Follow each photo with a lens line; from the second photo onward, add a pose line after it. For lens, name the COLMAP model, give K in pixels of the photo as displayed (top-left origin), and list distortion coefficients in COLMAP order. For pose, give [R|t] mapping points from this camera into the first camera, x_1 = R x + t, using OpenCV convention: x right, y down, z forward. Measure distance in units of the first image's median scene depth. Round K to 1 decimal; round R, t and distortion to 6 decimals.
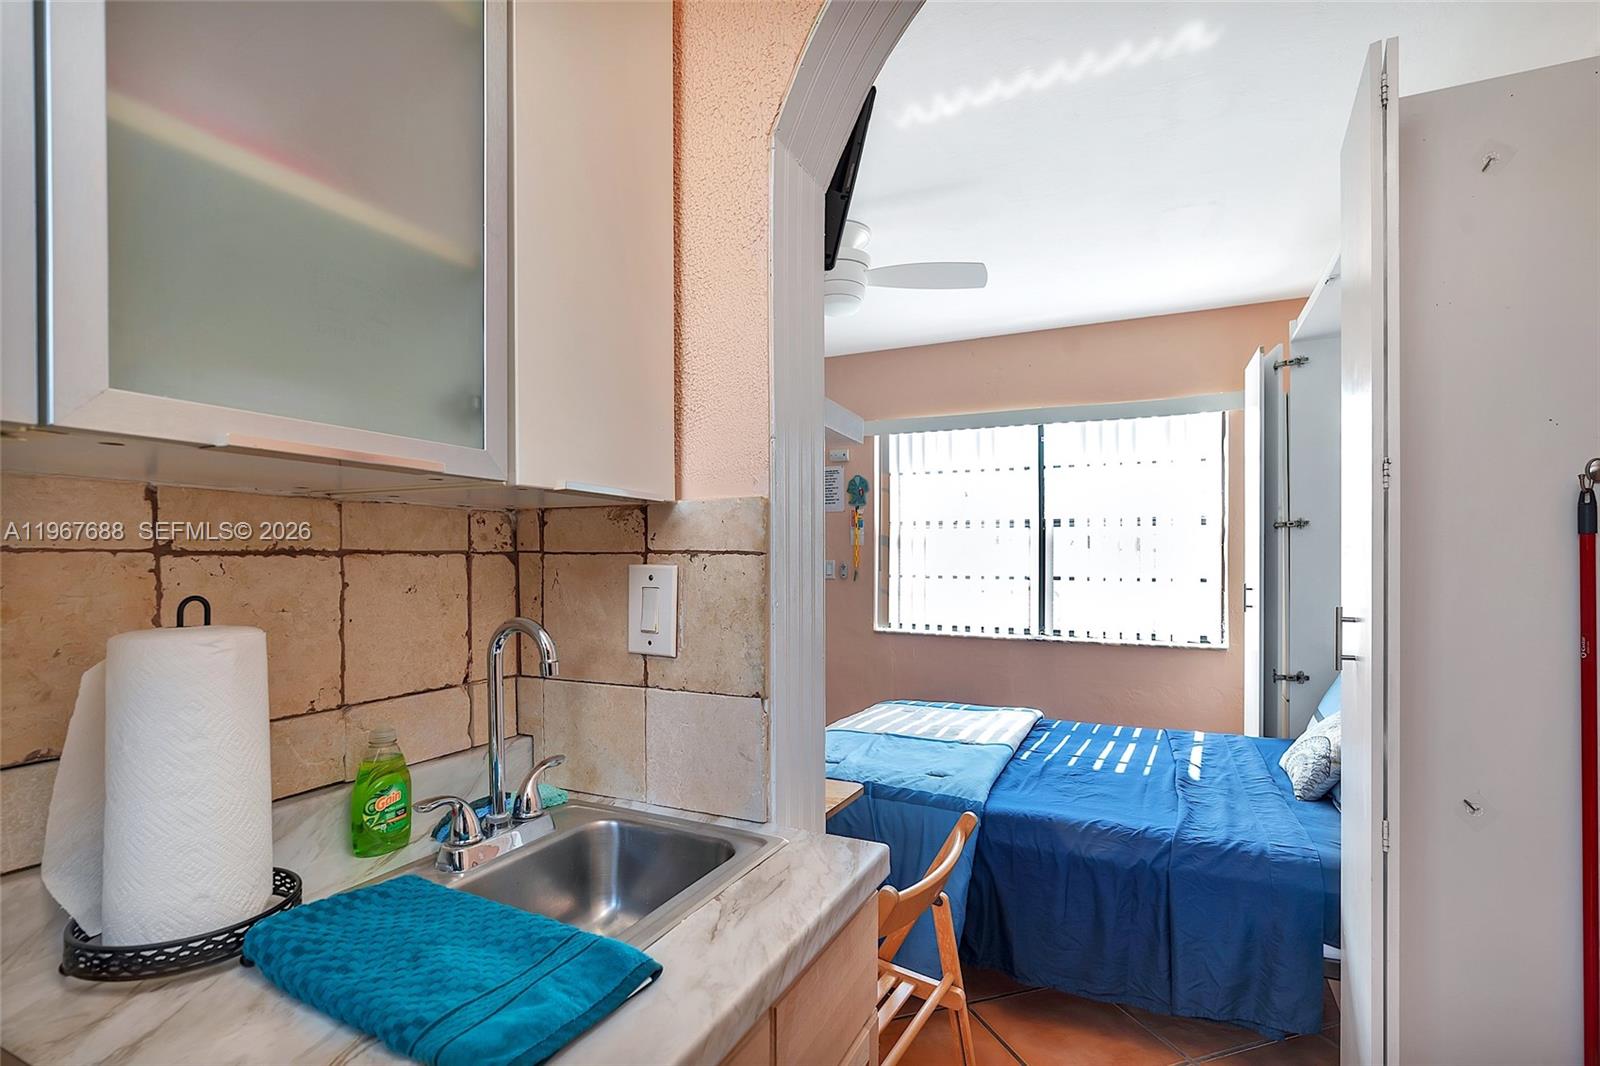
lens RADIAL K [[782.1, 0, 802.1], [0, 782.1, 561.8], [0, 0, 1]] dist [-0.010814, 0.001933]
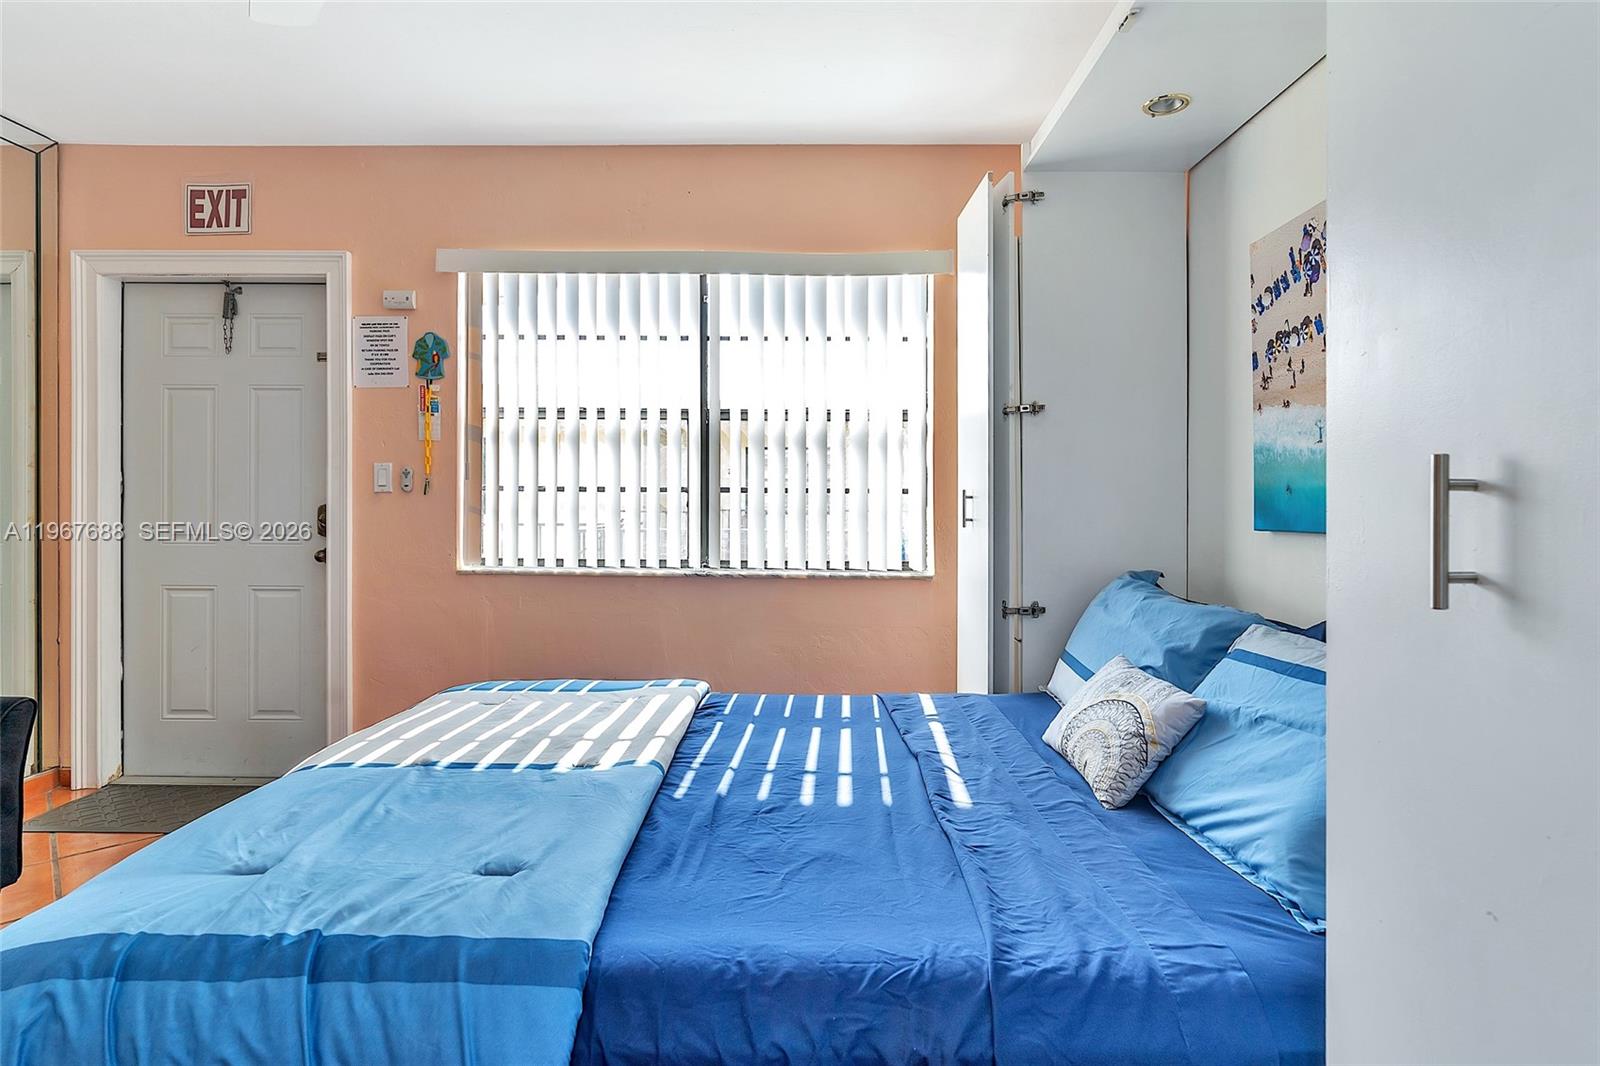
lens RADIAL K [[782.1, 0, 816.2], [0, 782.1, 497.0], [0, 0, 1]] dist [-0.010814, 0.001933]
pose [[0.899064, 0.005348, 0.437784, 0.140036], [-0.002591, 0.999973, -0.006895, 0.055219], [-0.437809, 0.005064, 0.899054, 0.509767]]
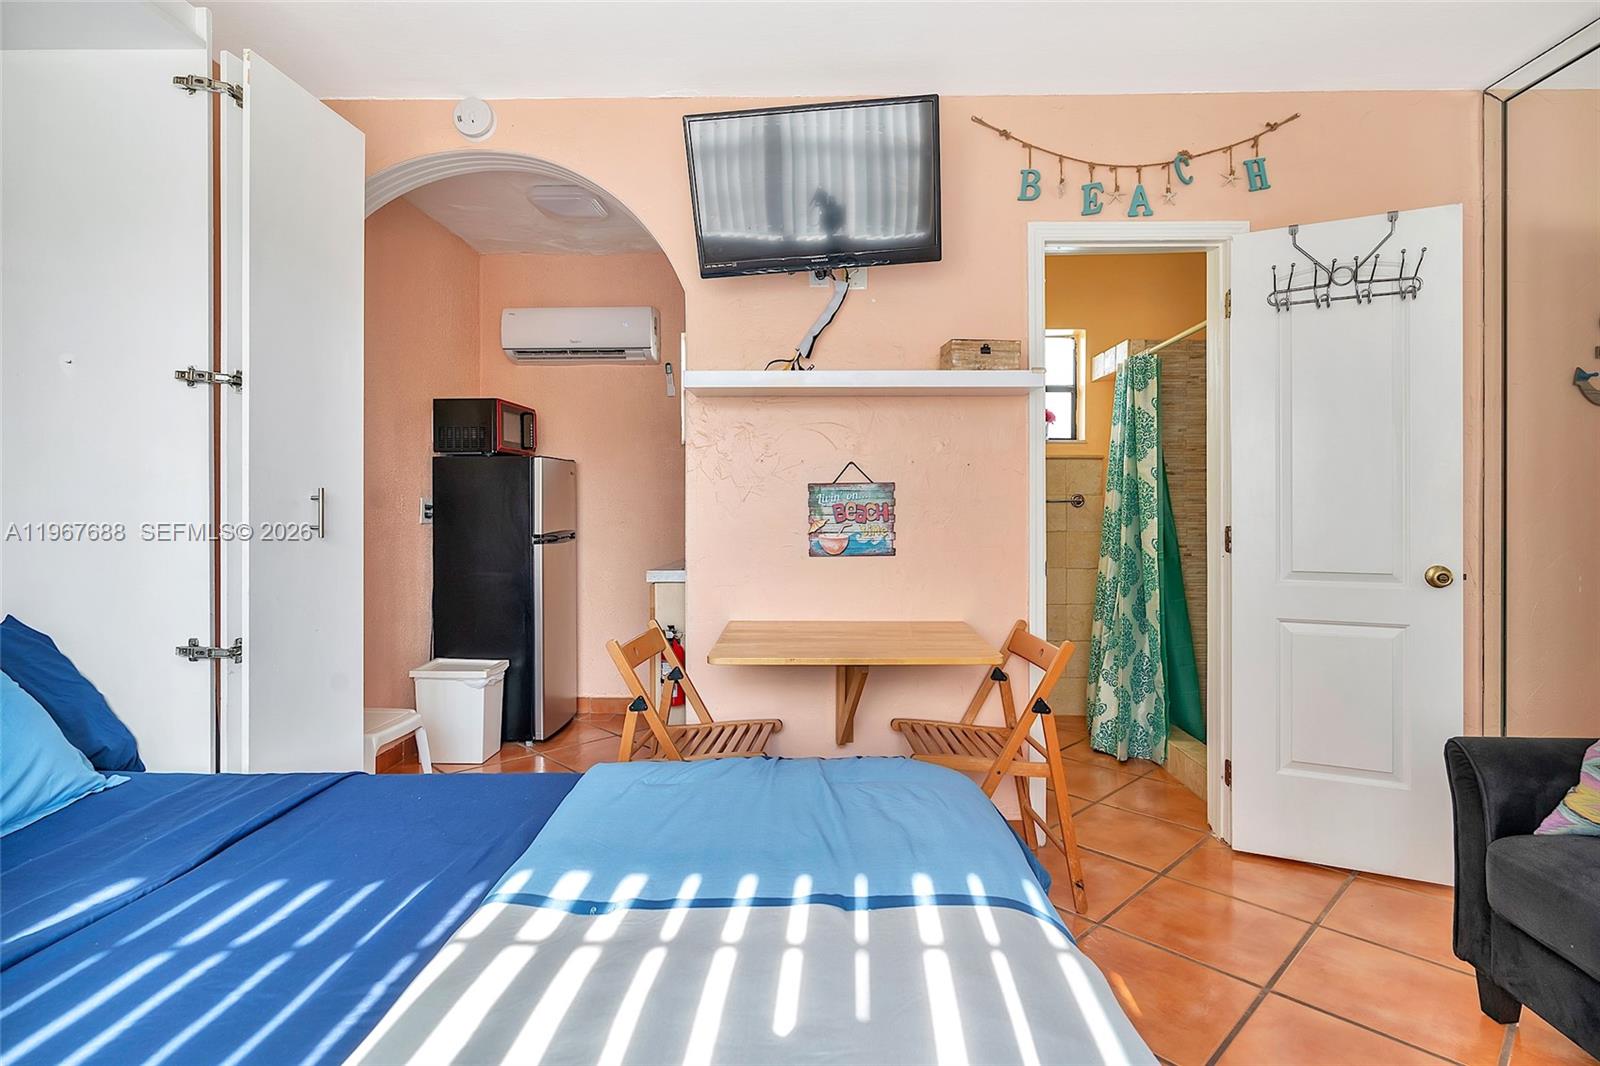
lens RADIAL K [[782.1, 0, 798.2], [0, 782.1, 515.5], [0, 0, 1]] dist [-0.010814, 0.001933]
pose [[-0.909263, 0.003403, -0.416209, 0.314160], [-0.002772, 0.999895, 0.014232, 0.052141], [0.416213, 0.014094, -0.909158, 1.530469]]
